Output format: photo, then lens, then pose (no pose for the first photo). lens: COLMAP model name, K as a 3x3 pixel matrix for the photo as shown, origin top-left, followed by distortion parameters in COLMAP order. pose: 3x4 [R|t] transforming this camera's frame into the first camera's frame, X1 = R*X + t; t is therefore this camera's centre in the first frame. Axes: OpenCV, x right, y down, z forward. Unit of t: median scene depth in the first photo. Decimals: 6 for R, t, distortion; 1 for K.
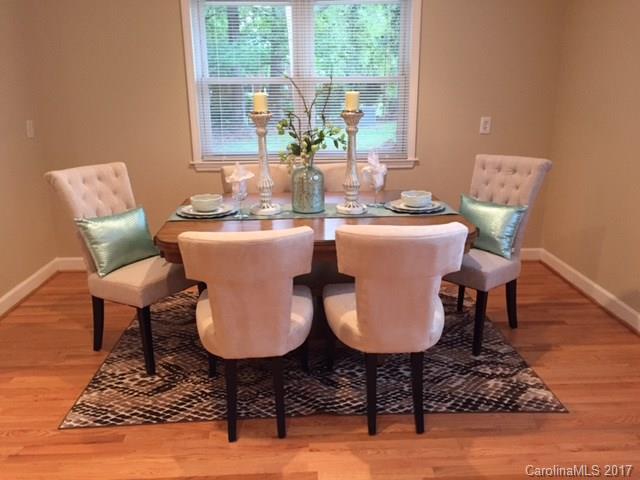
lens RADIAL K [[550.6, 0, 321.2], [0, 550.6, 239.8], [0, 0, 1]] dist [0.064897, -0.077845]
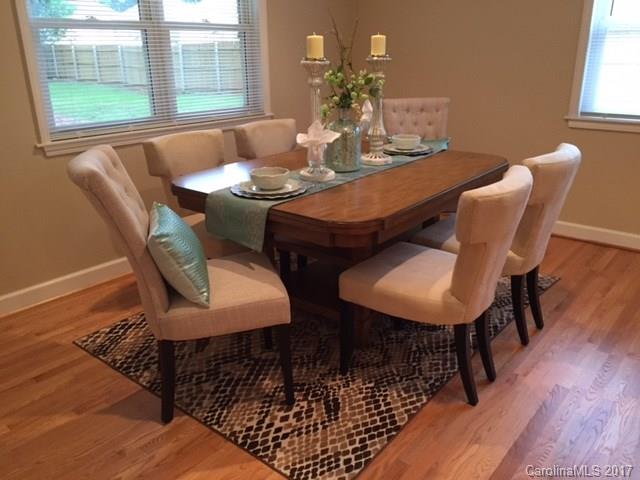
lens RADIAL K [[550.6, 0, 318.9], [0, 550.6, 240.4], [0, 0, 1]] dist [0.064897, -0.077845]
pose [[0.664077, -0.245676, 0.706148, -0.775341], [0.202525, 0.968270, 0.146412, -0.085809], [-0.719712, 0.045784, 0.692761, 0.424435]]
